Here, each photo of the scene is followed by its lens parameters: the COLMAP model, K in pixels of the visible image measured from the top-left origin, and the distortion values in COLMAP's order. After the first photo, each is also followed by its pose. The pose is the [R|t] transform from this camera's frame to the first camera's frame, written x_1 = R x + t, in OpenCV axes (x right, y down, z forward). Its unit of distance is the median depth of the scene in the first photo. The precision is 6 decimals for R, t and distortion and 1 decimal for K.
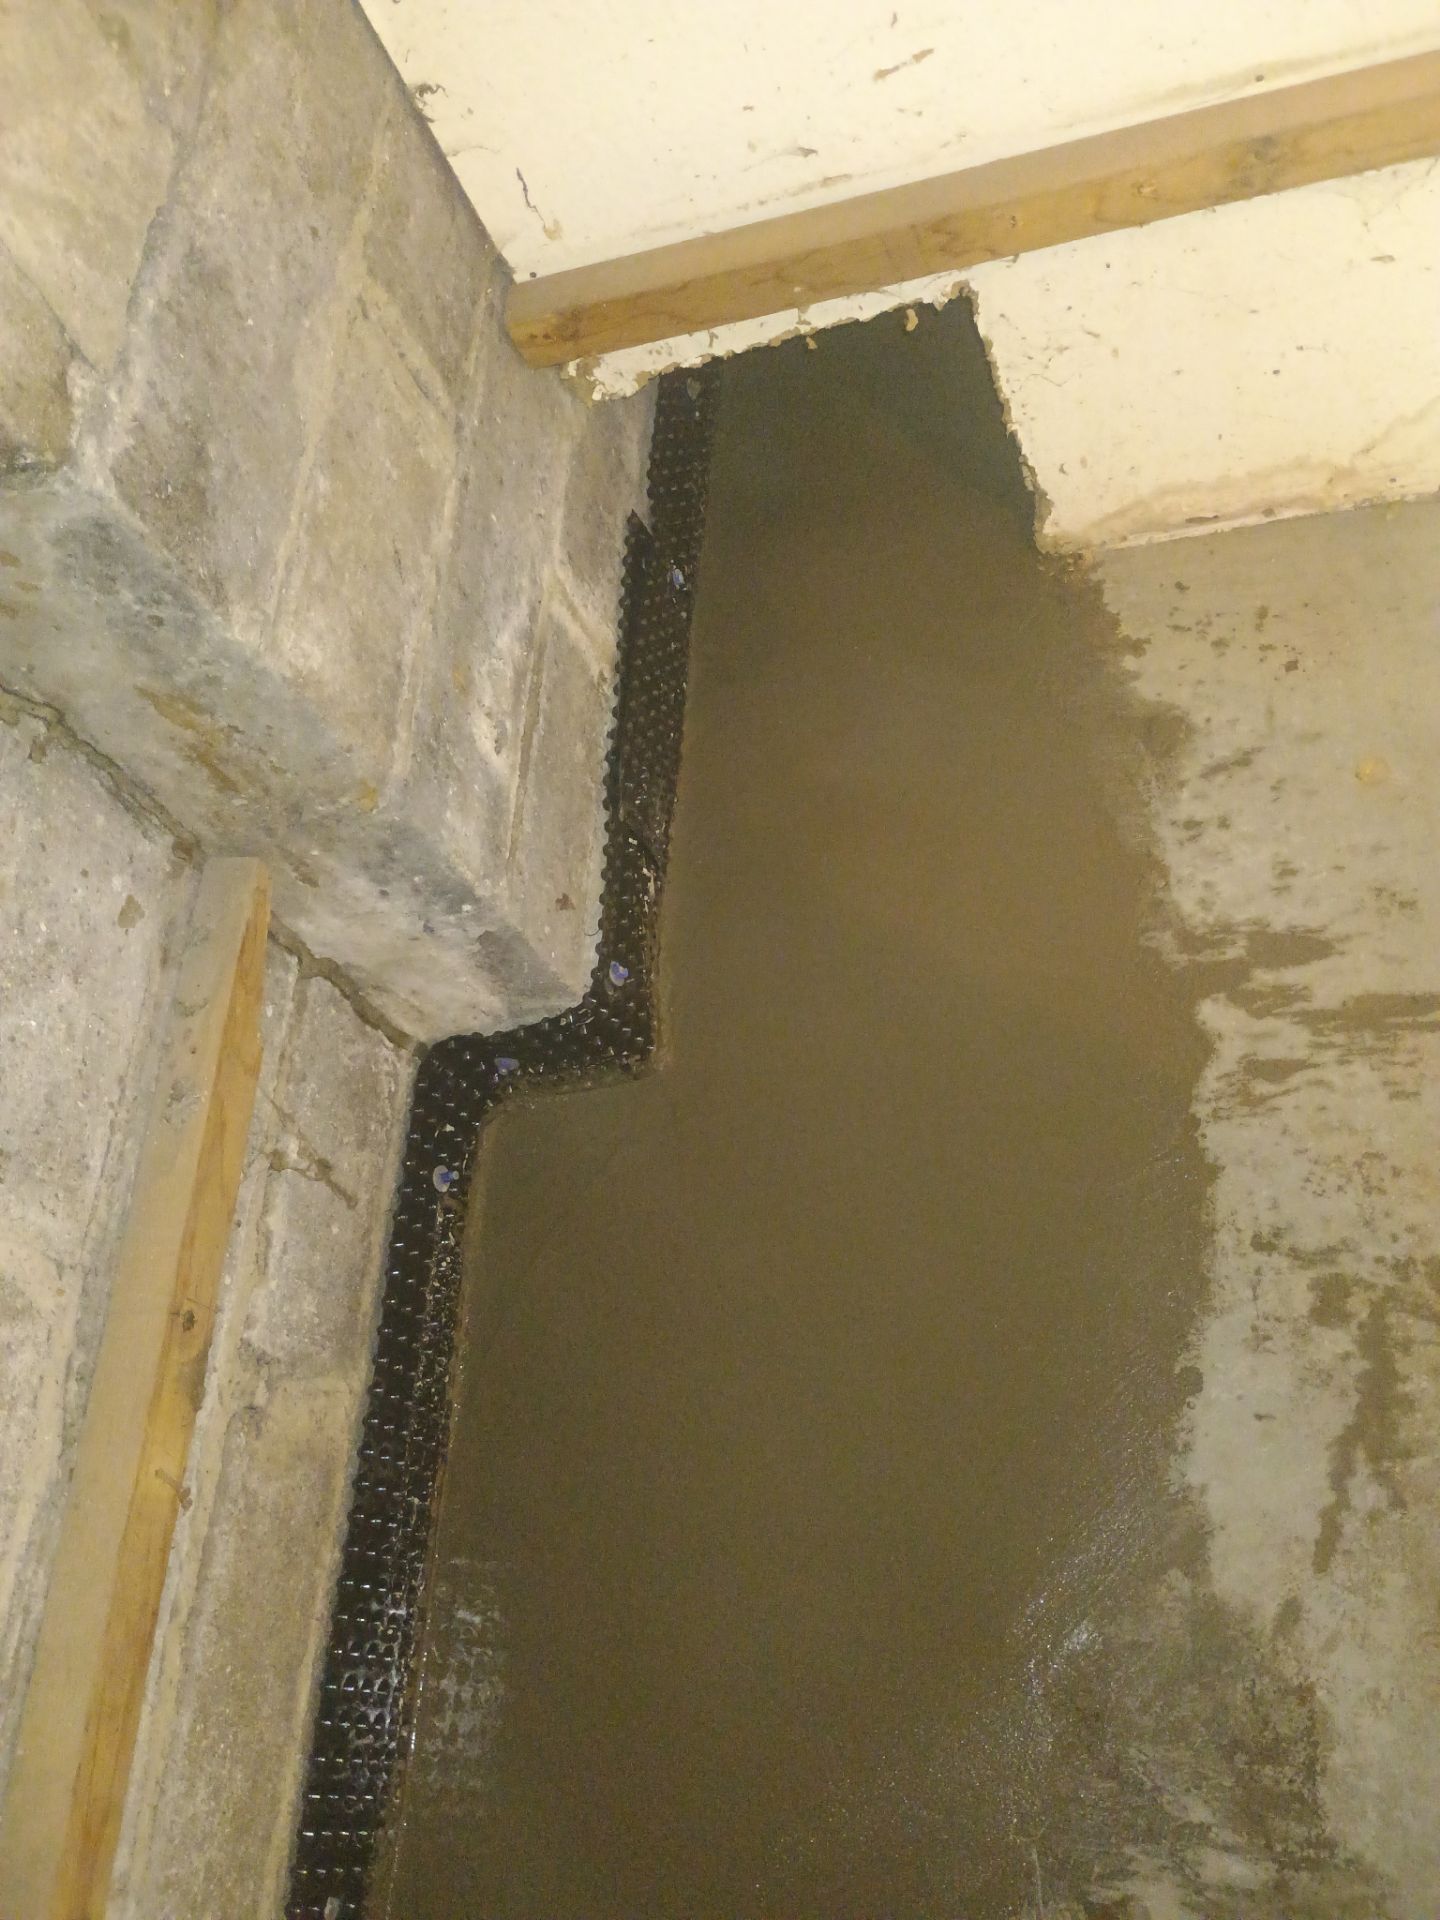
lens RADIAL K [[1677.4, 0, 729.9], [0, 1677.4, 955.2], [0, 0, 1]] dist [0.069056, -0.093573]
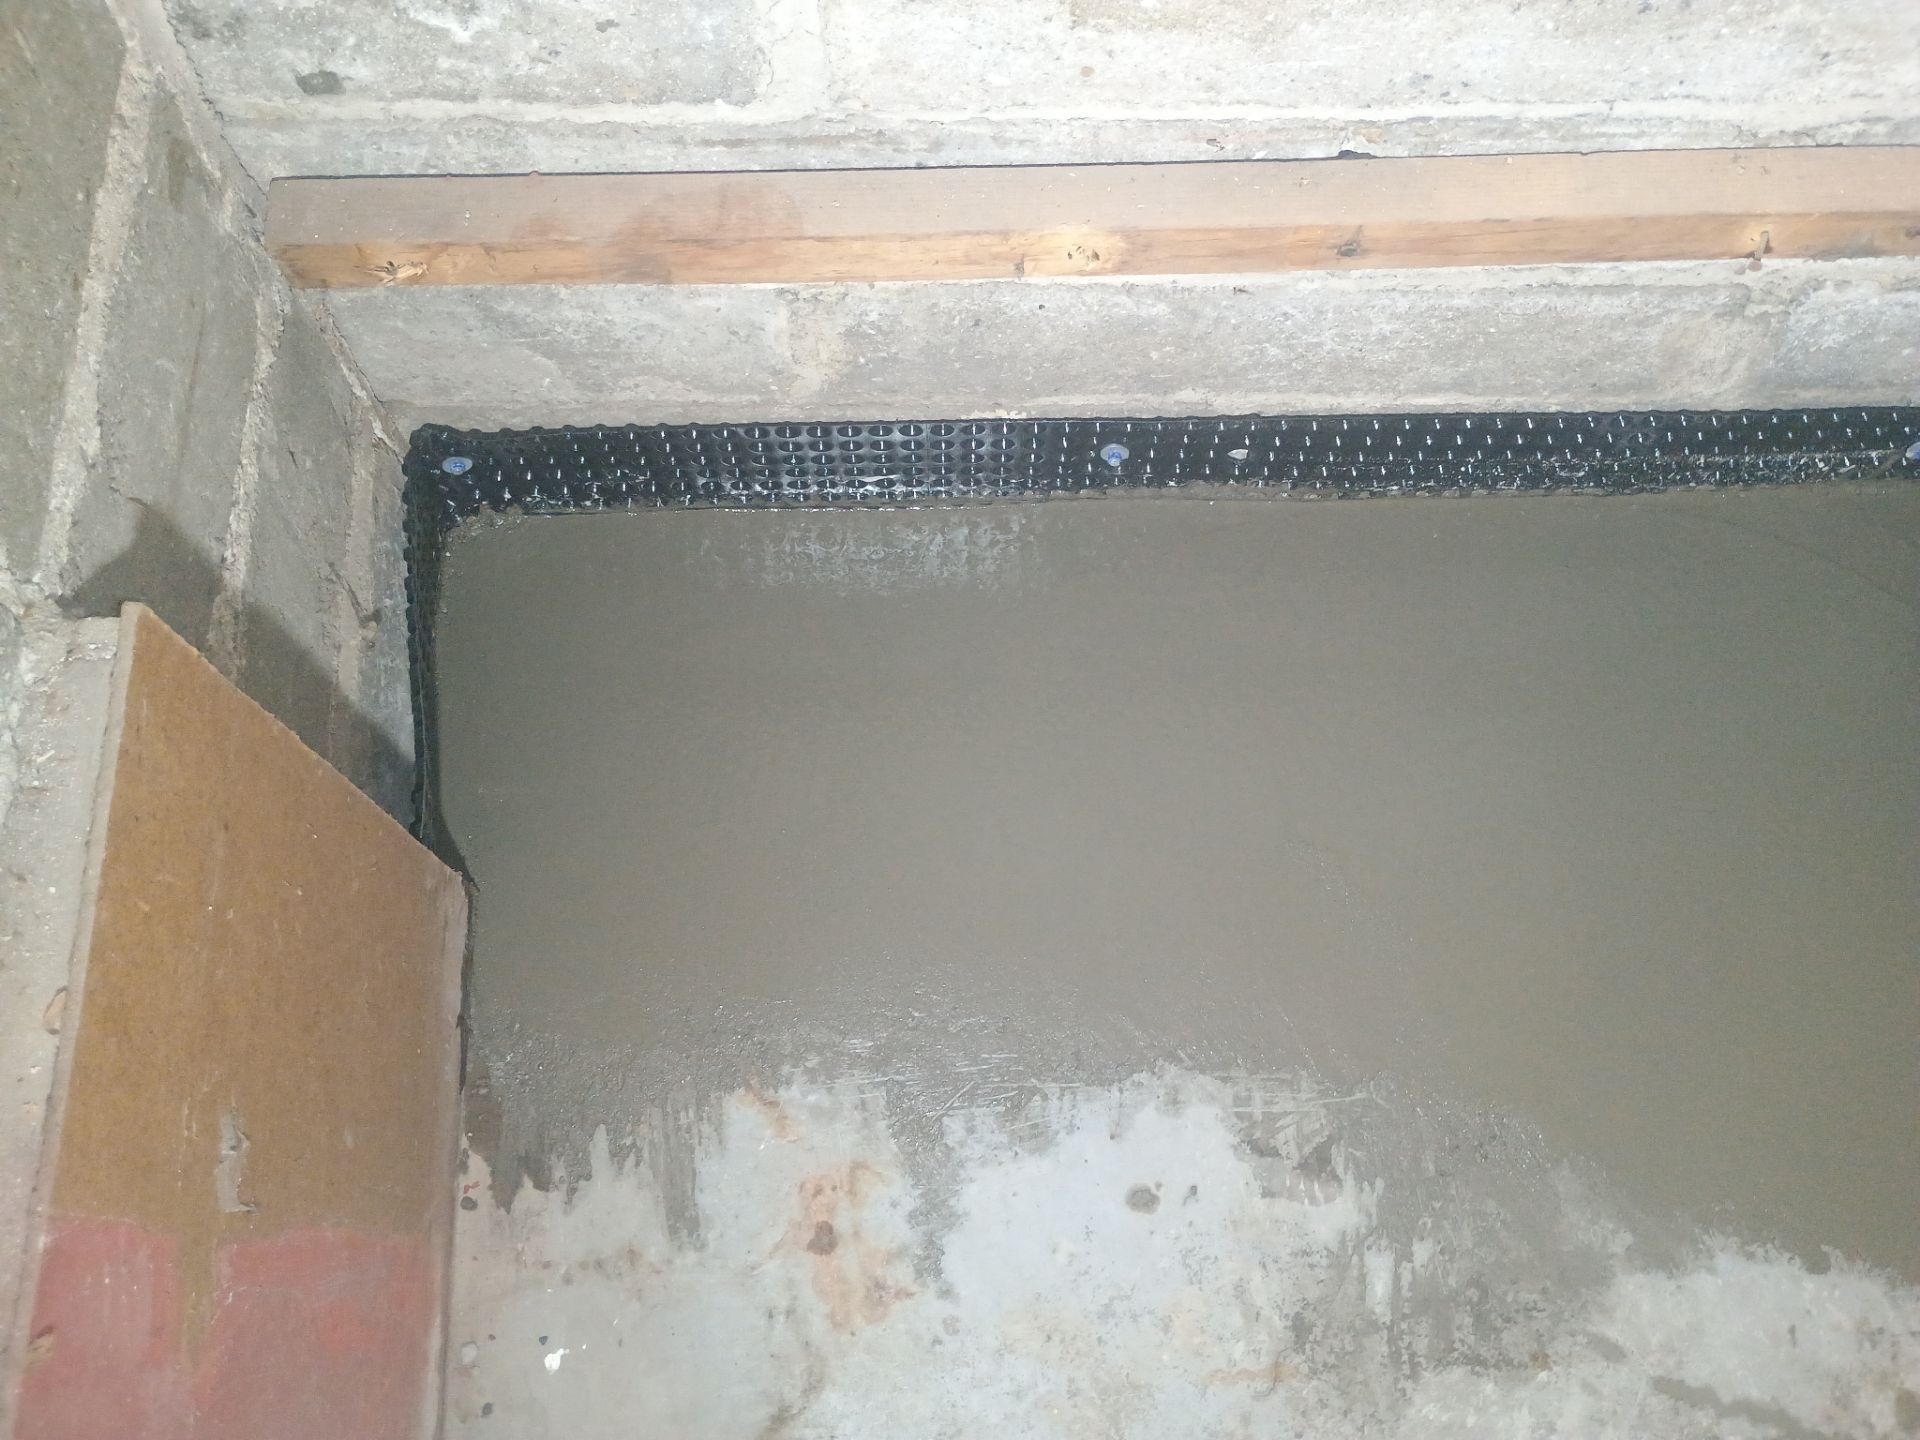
lens RADIAL K [[1673.0, 0, 966.5], [0, 1673.0, 717.0], [0, 0, 1]] dist [0.070176, -0.105612]
pose [[0.074903, 0.997189, -0.001848, -0.076231], [-0.908018, 0.068971, 0.413214, 0.284793], [0.412180, -0.029273, 0.910632, -0.076339]]
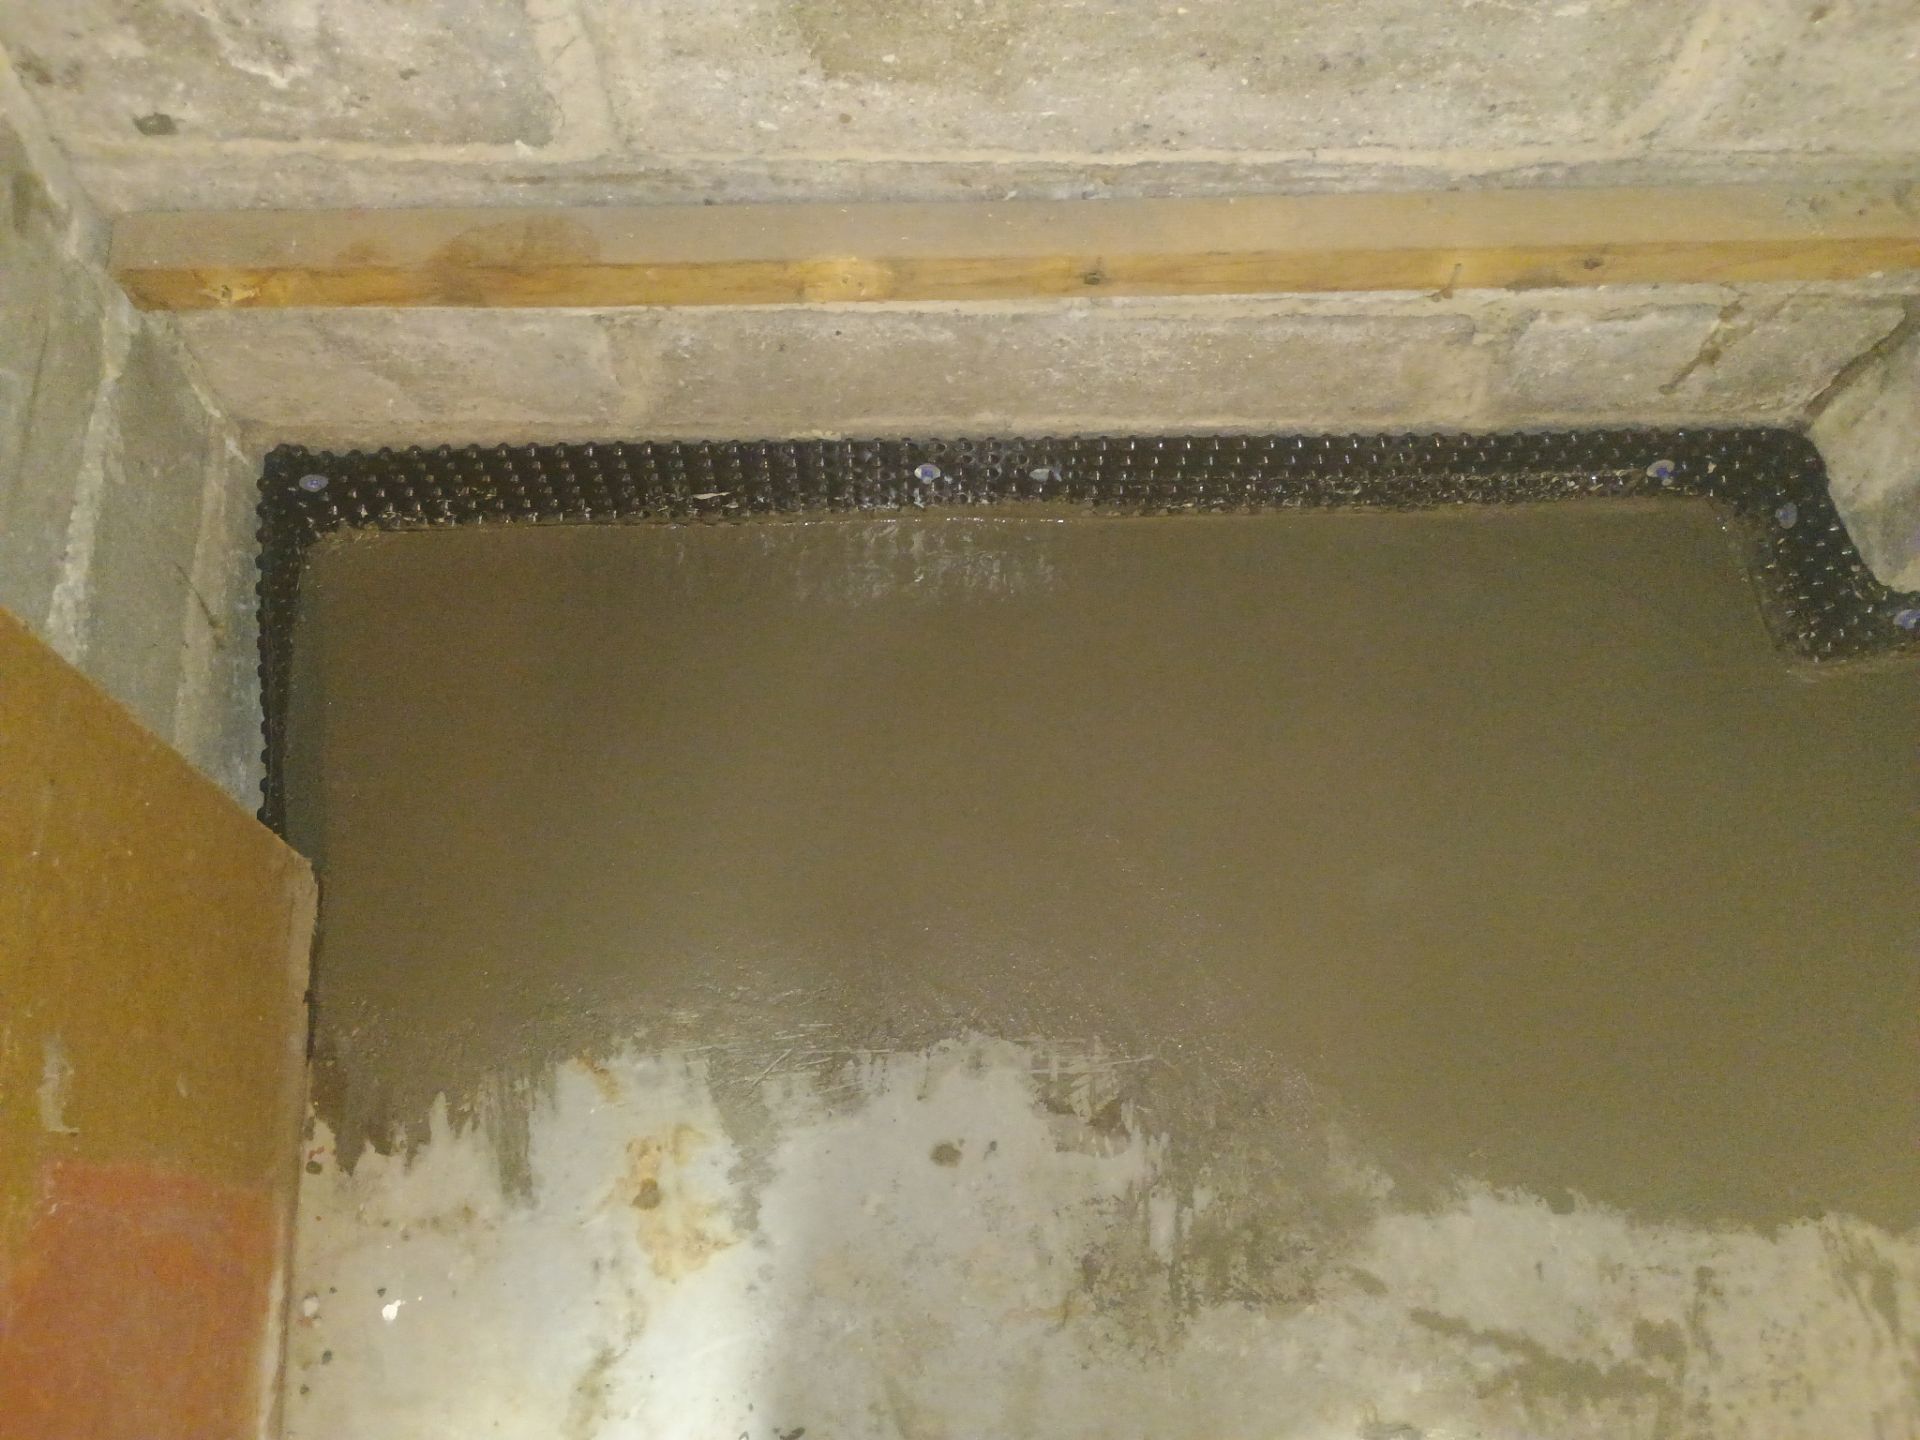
lens RADIAL K [[1669.2, 0, 963.3], [0, 1669.2, 724.9], [0, 0, 1]] dist [0.061626, -0.079868]
pose [[0.081834, 0.996211, -0.029447, -0.026360], [-0.919707, 0.086867, 0.382876, 0.174462], [0.383983, -0.004249, 0.923330, -0.121575]]
